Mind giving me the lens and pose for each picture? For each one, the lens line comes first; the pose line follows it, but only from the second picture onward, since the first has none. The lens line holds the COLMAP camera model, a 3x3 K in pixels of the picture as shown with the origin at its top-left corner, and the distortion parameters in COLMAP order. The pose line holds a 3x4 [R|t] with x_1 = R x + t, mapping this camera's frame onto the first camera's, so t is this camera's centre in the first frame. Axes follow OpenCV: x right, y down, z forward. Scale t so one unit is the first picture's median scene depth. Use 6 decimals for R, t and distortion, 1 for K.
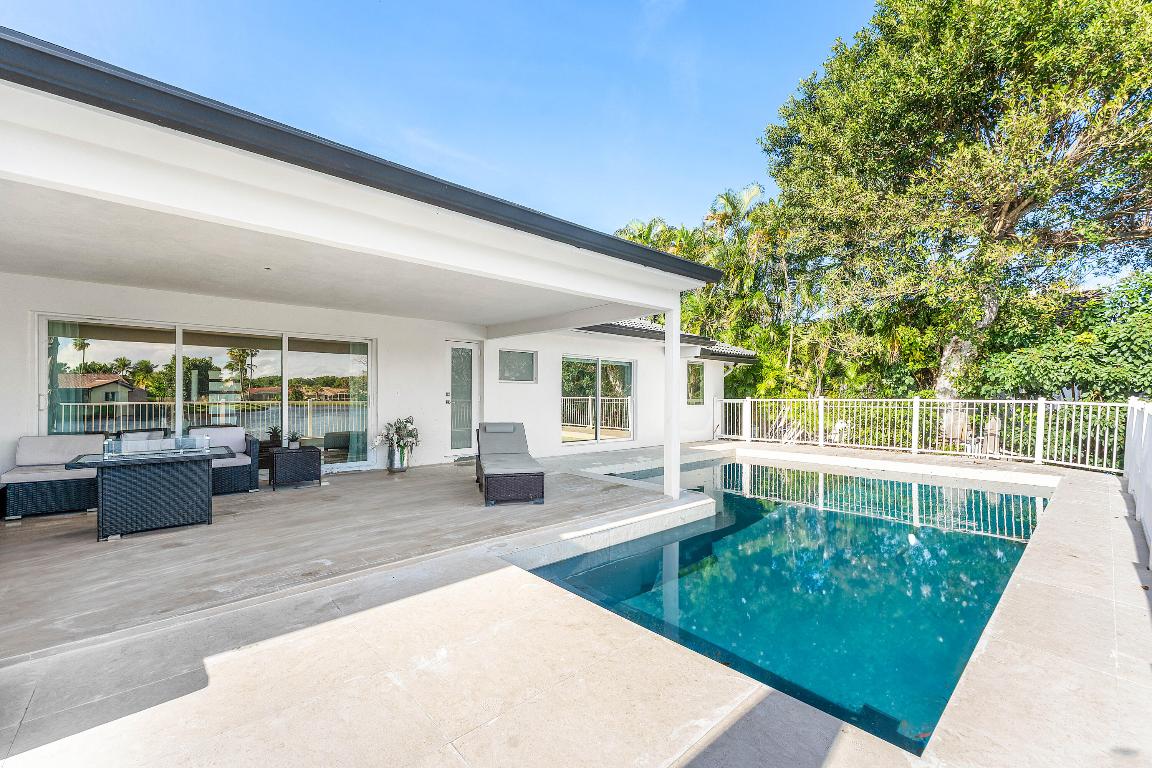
lens RADIAL K [[474.1, 0, 582.6], [0, 474.1, 394.4], [0, 0, 1]] dist [0.000947, 0.000076]
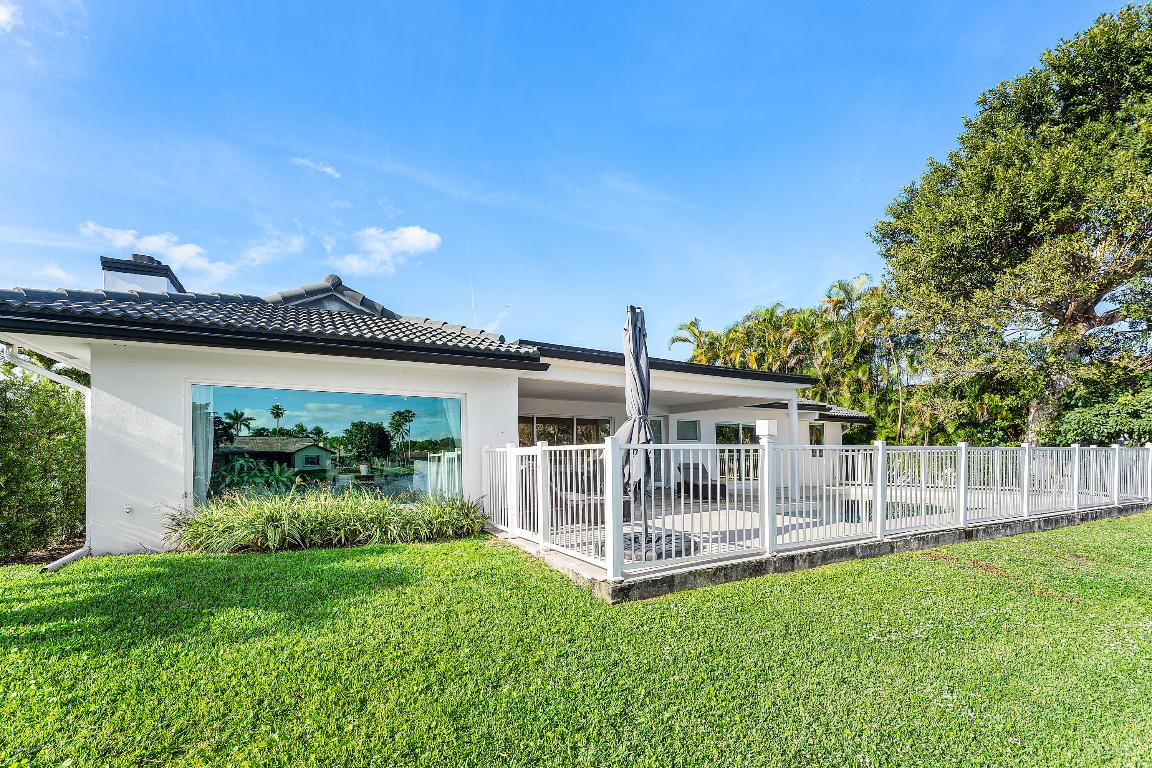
lens RADIAL K [[469.5, 0, 571.8], [0, 469.5, 419.9], [0, 0, 1]] dist [0.001693, 0.000054]
pose [[0.964686, -0.029635, -0.261731, -0.083642], [0.009297, 0.996863, -0.078603, 0.019902], [0.263239, 0.073394, 0.961935, -0.501649]]
